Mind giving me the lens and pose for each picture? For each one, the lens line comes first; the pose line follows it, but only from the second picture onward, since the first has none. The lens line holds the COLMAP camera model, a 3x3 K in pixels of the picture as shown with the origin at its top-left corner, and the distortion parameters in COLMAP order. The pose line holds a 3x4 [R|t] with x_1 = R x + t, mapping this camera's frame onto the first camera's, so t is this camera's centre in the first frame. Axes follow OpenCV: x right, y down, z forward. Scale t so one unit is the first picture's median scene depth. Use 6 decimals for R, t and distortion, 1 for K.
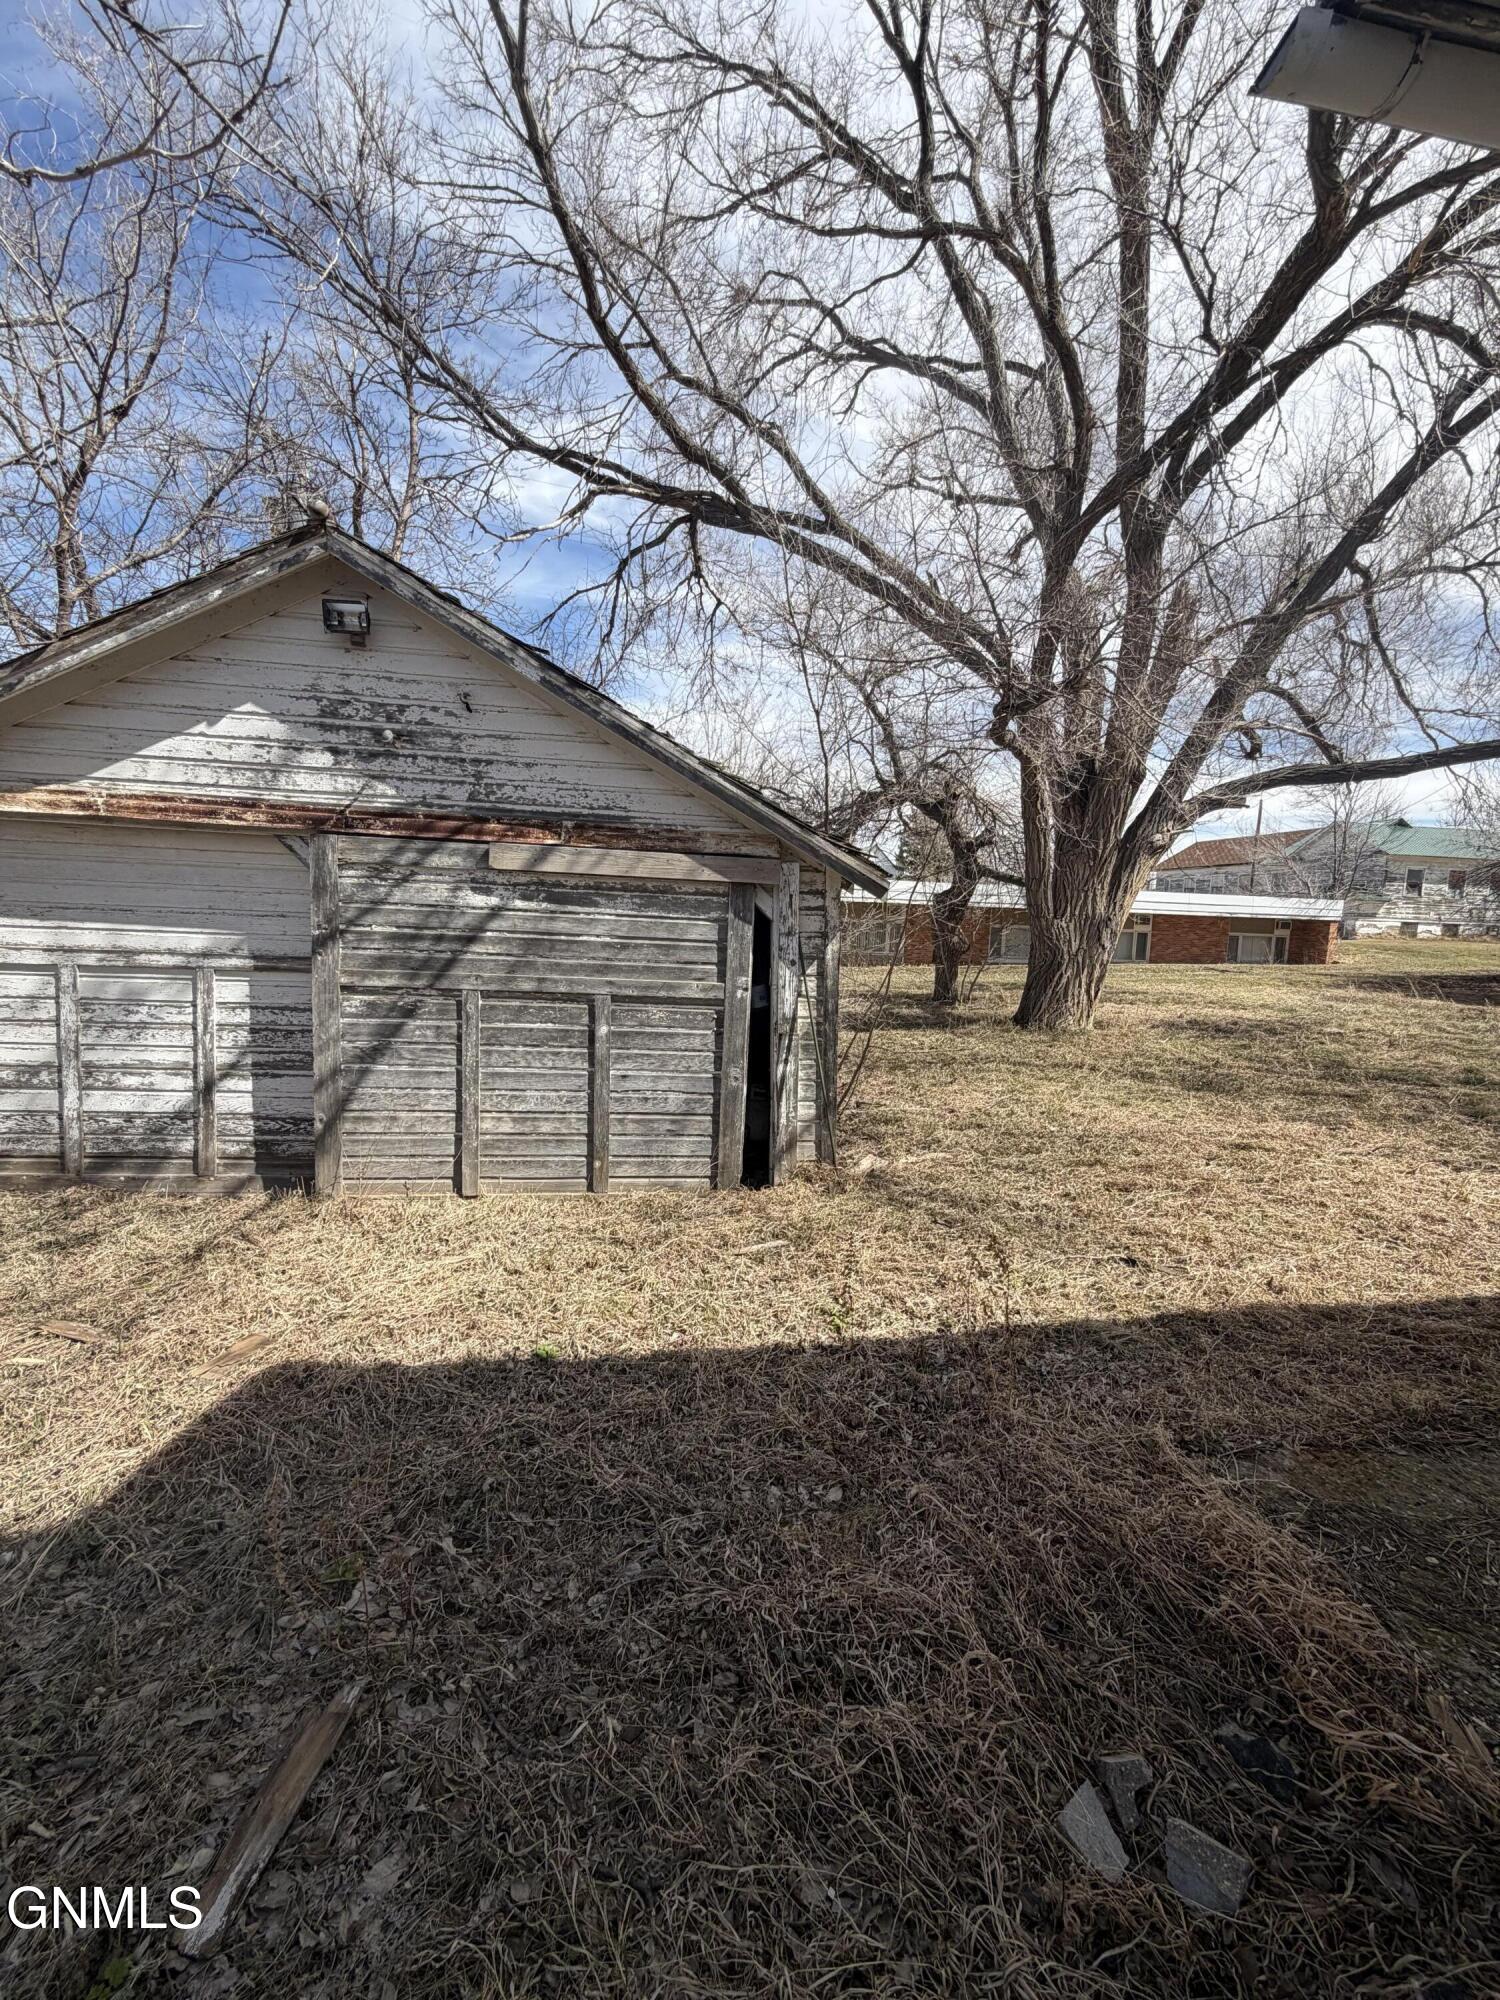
lens RADIAL K [[795.9, 0, 749.7], [0, 795.9, 1003.2], [0, 0, 1]] dist [0.000639, 0.000678]
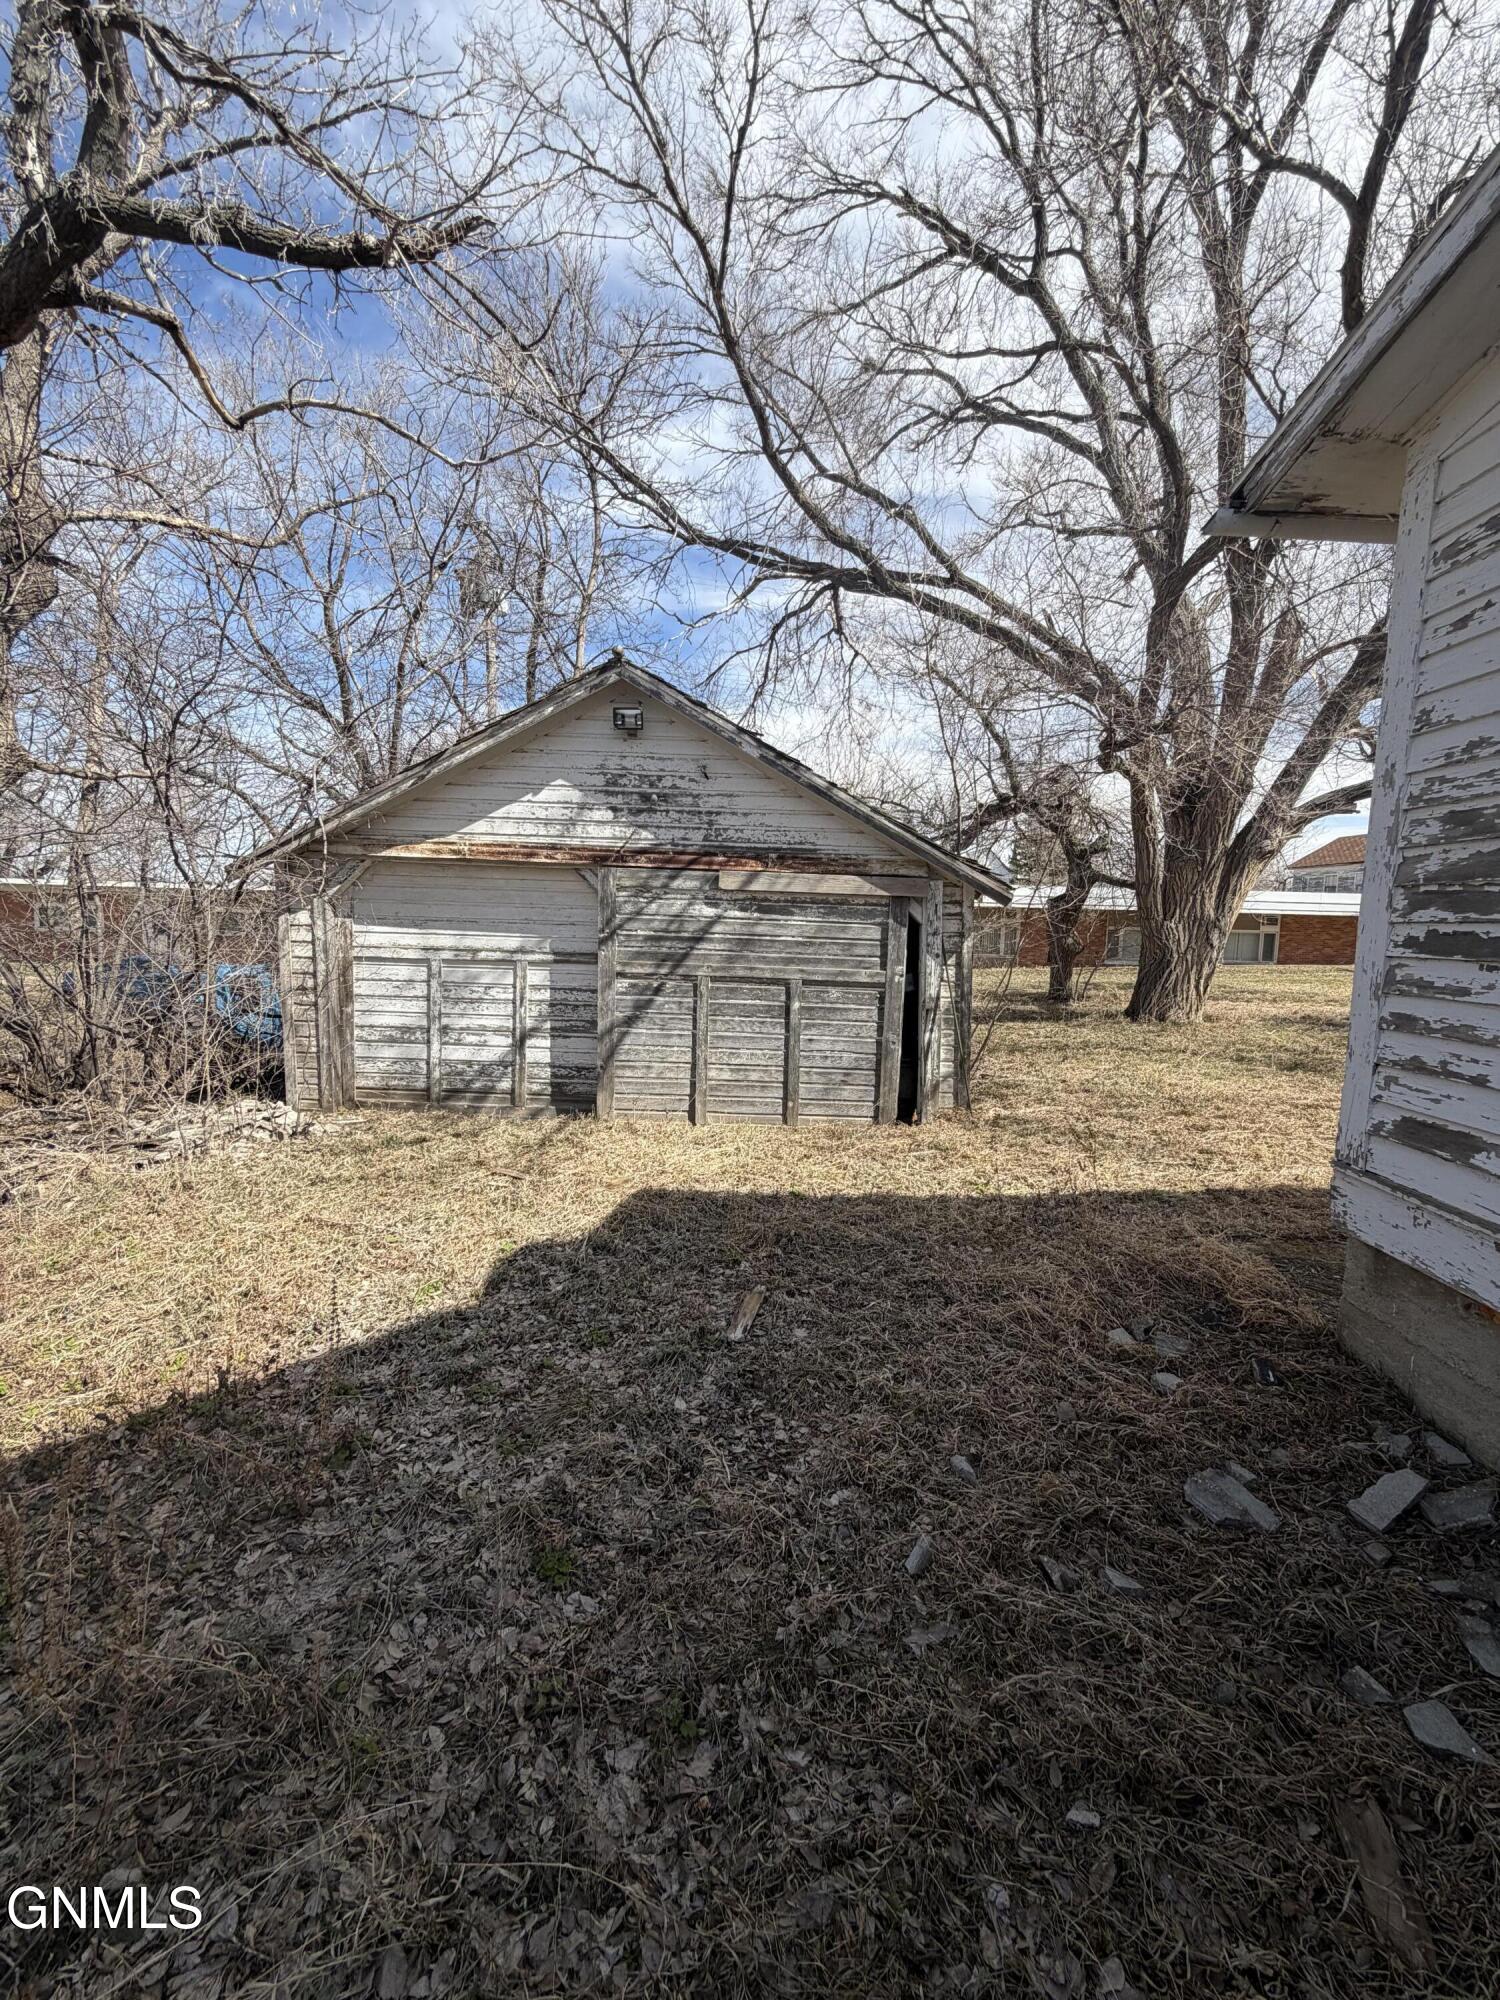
lens RADIAL K [[795.9, 0, 752.4], [0, 795.9, 995.3], [0, 0, 1]] dist [0.000639, 0.000678]
pose [[0.991533, 0.001564, -0.129845, -0.070349], [-0.003763, 0.999854, -0.016691, 0.034678], [0.129800, 0.017039, 0.991394, -0.316035]]
